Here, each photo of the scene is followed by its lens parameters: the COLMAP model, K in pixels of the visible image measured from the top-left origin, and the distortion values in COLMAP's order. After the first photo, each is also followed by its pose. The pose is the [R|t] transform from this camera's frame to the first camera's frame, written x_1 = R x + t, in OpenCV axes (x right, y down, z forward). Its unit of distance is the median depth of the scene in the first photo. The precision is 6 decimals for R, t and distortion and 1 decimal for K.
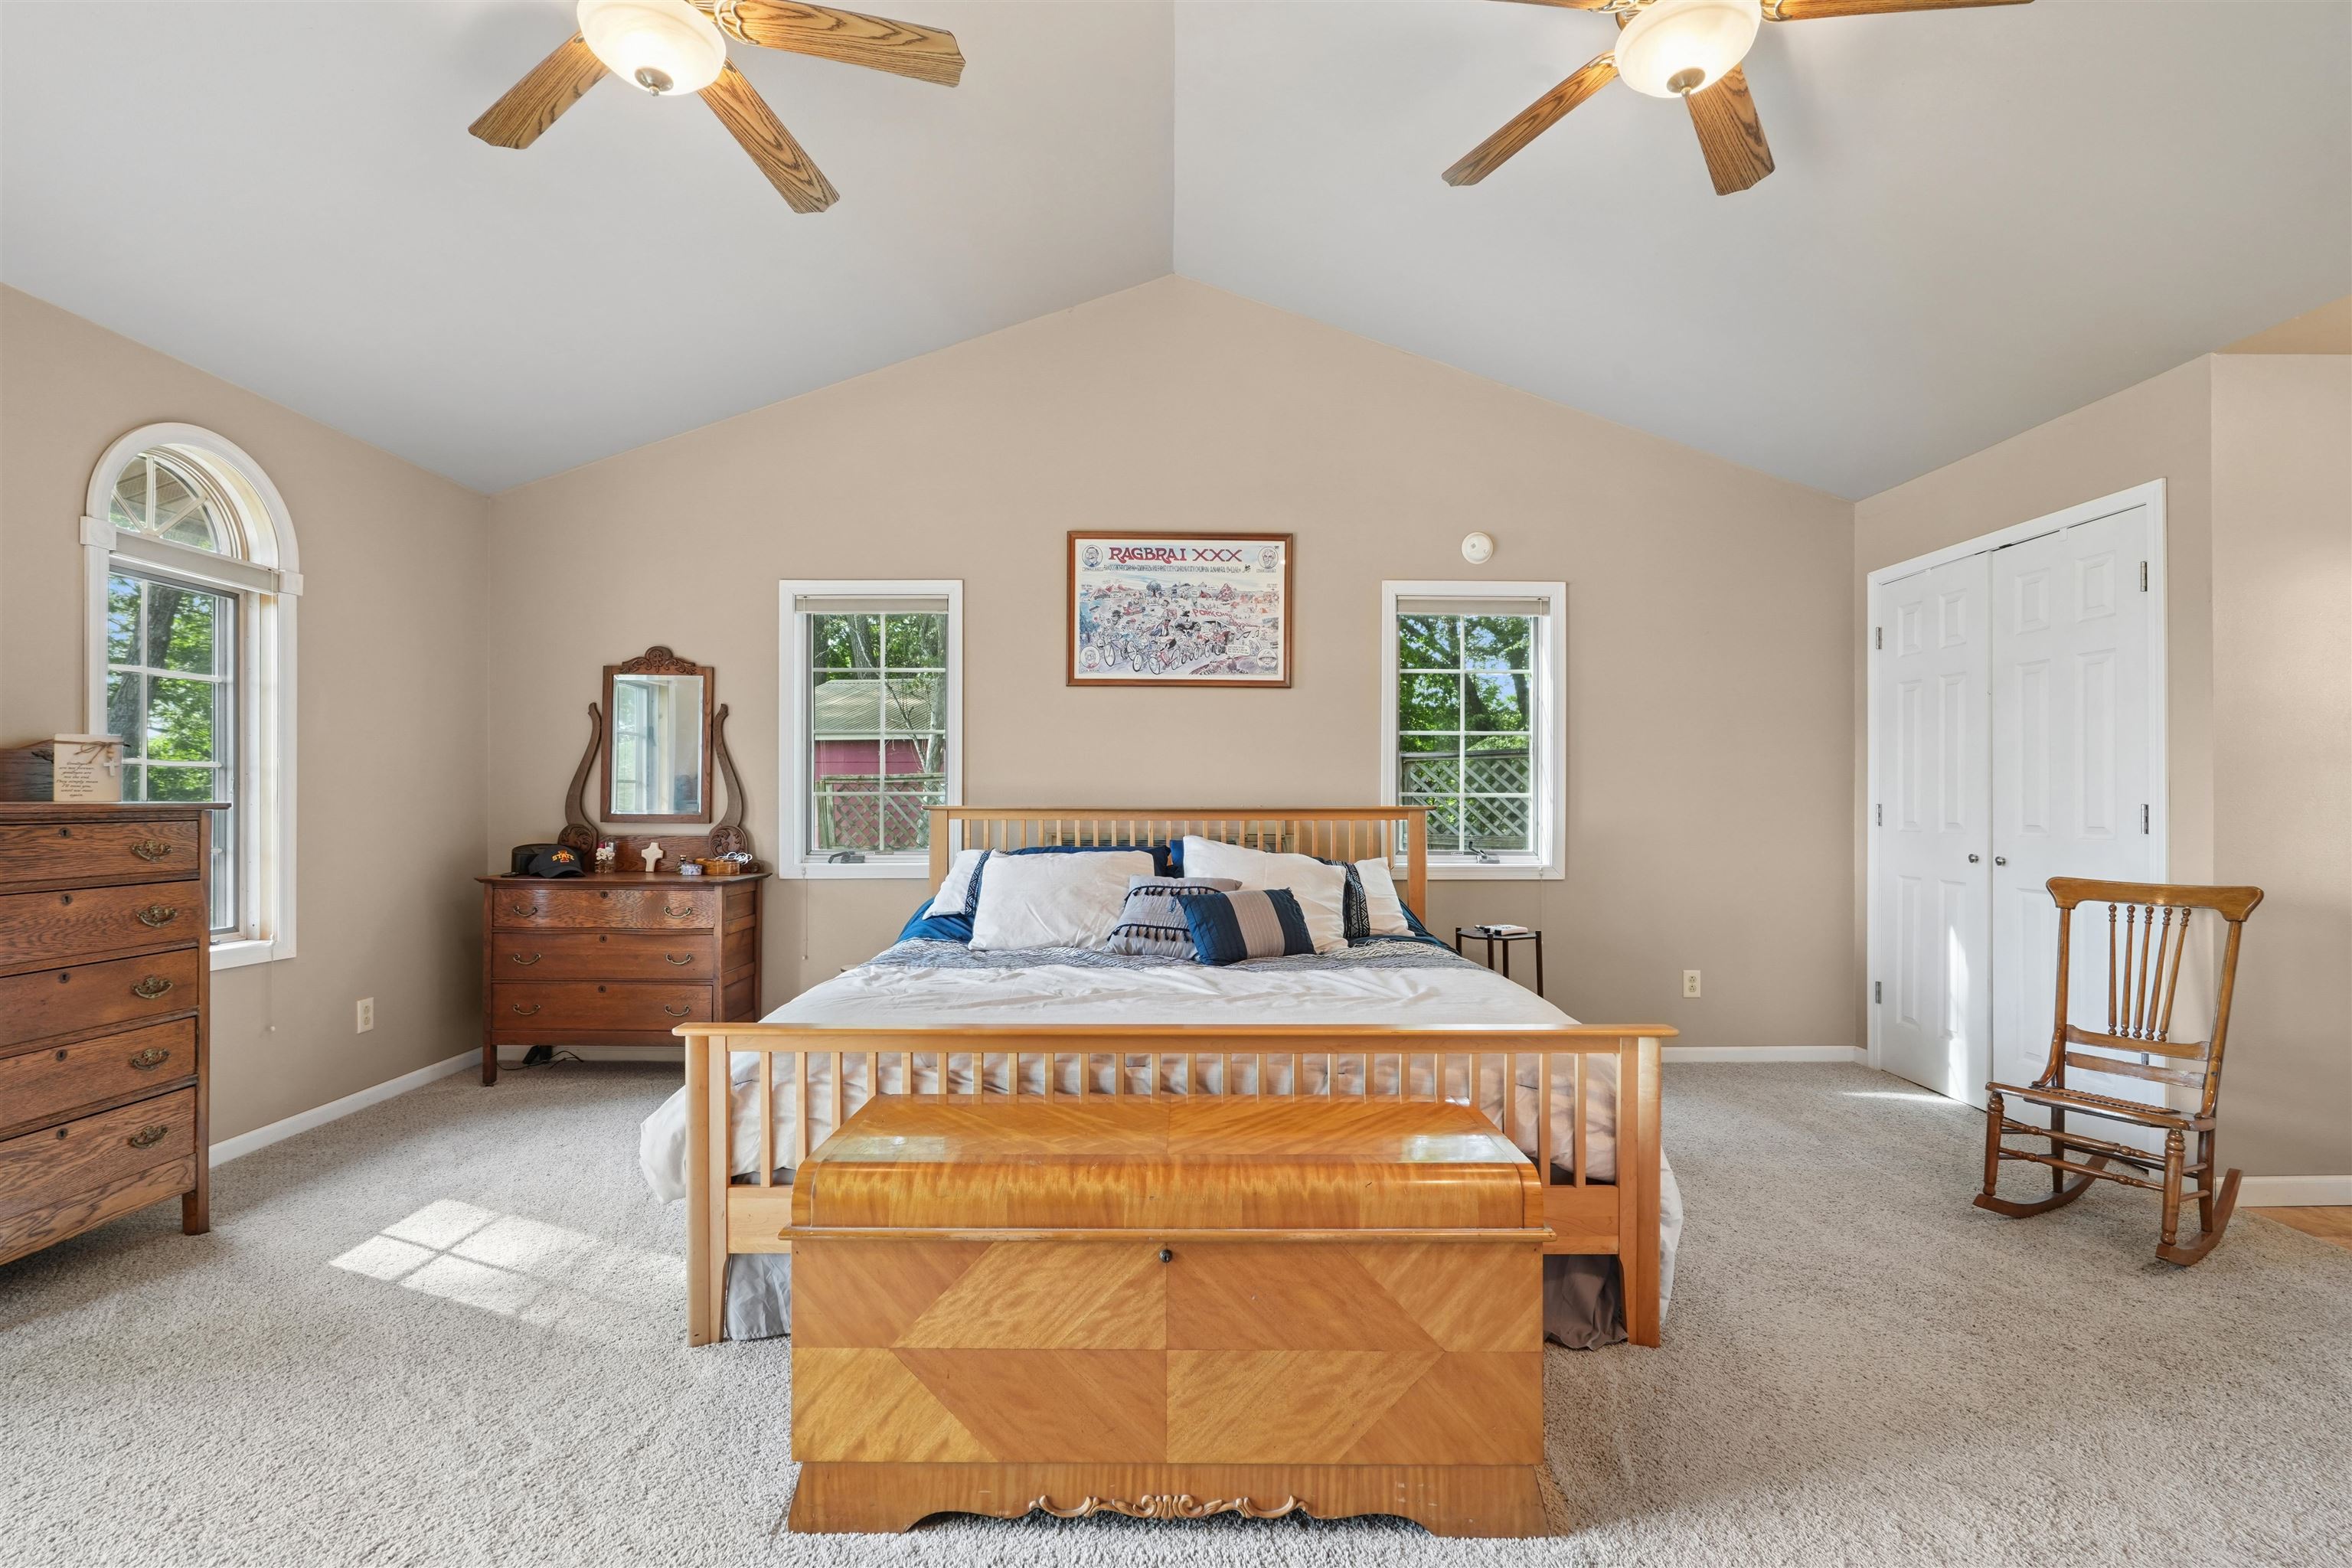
lens RADIAL K [[1074.7, 0, 1177.7], [0, 1074.7, 796.5], [0, 0, 1]] dist [-0.002646, 0.001320]
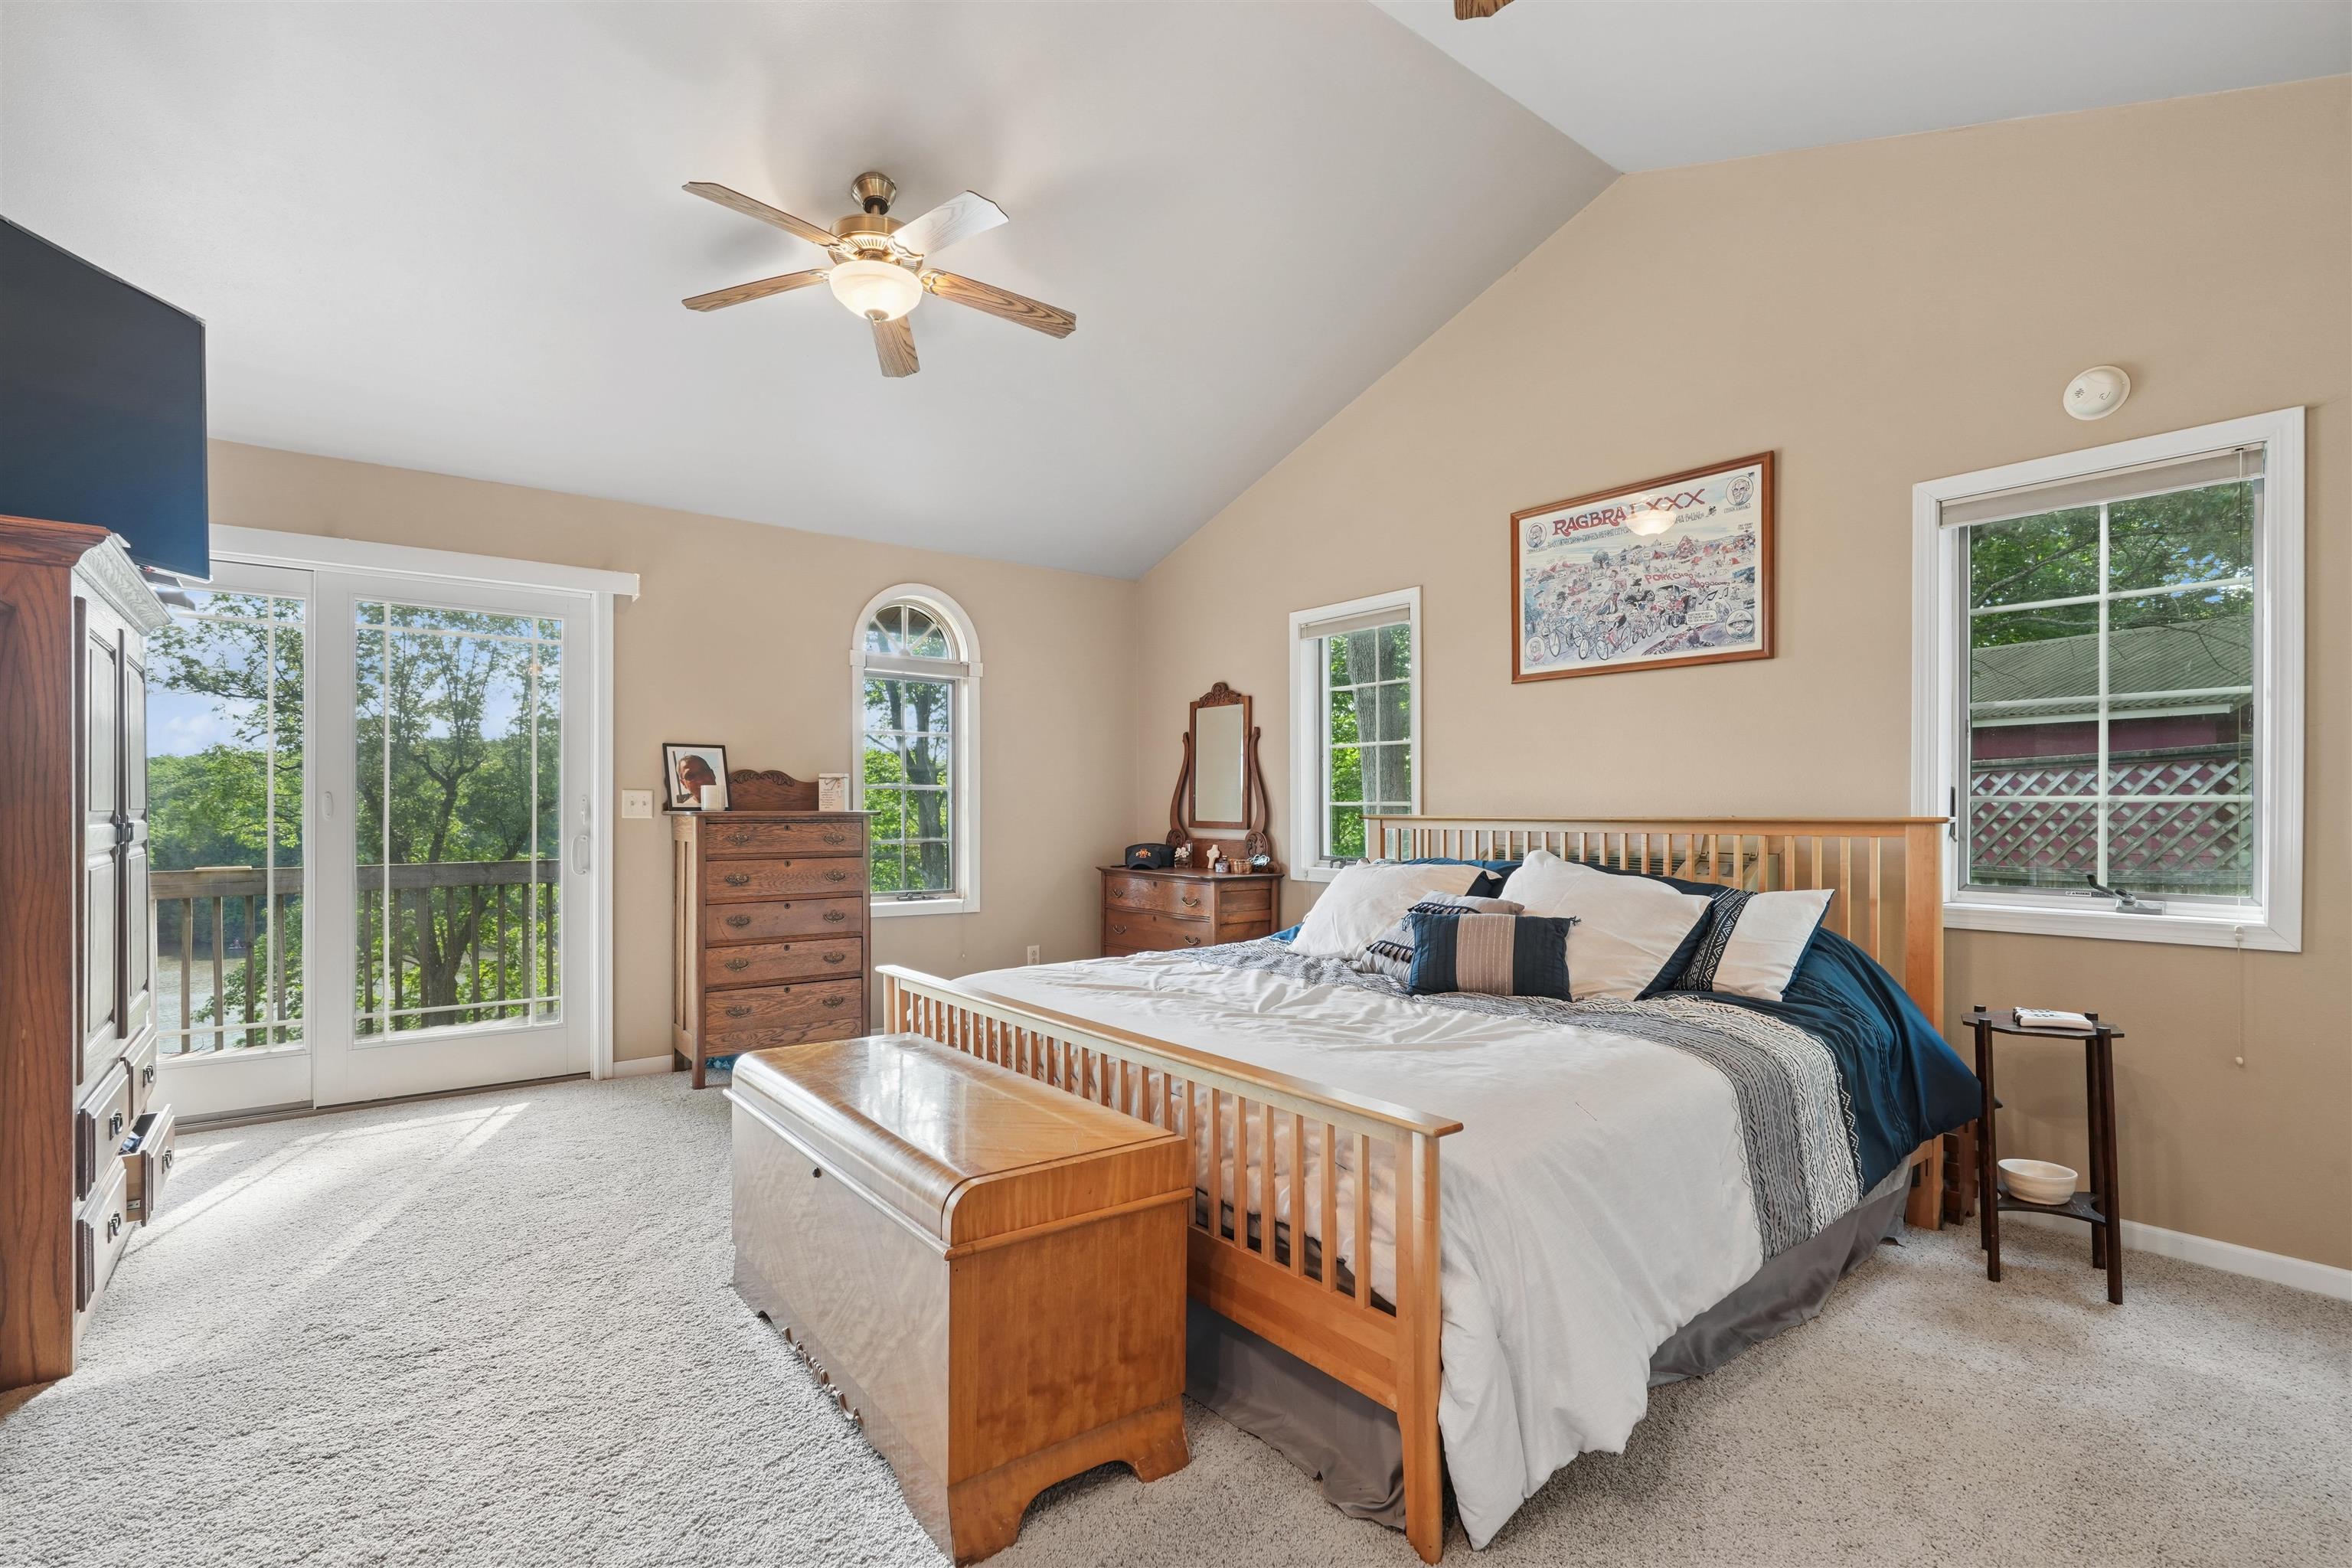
lens RADIAL K [[1103.5, 0, 1166.7], [0, 1103.5, 814.1], [0, 0, 1]] dist [0.000593, 0.000414]
pose [[0.598337, 0.001570, -0.801243, 0.470677], [0.003773, 0.999981, 0.004777, 0.002004], [0.801235, -0.005881, 0.598320, 0.205589]]
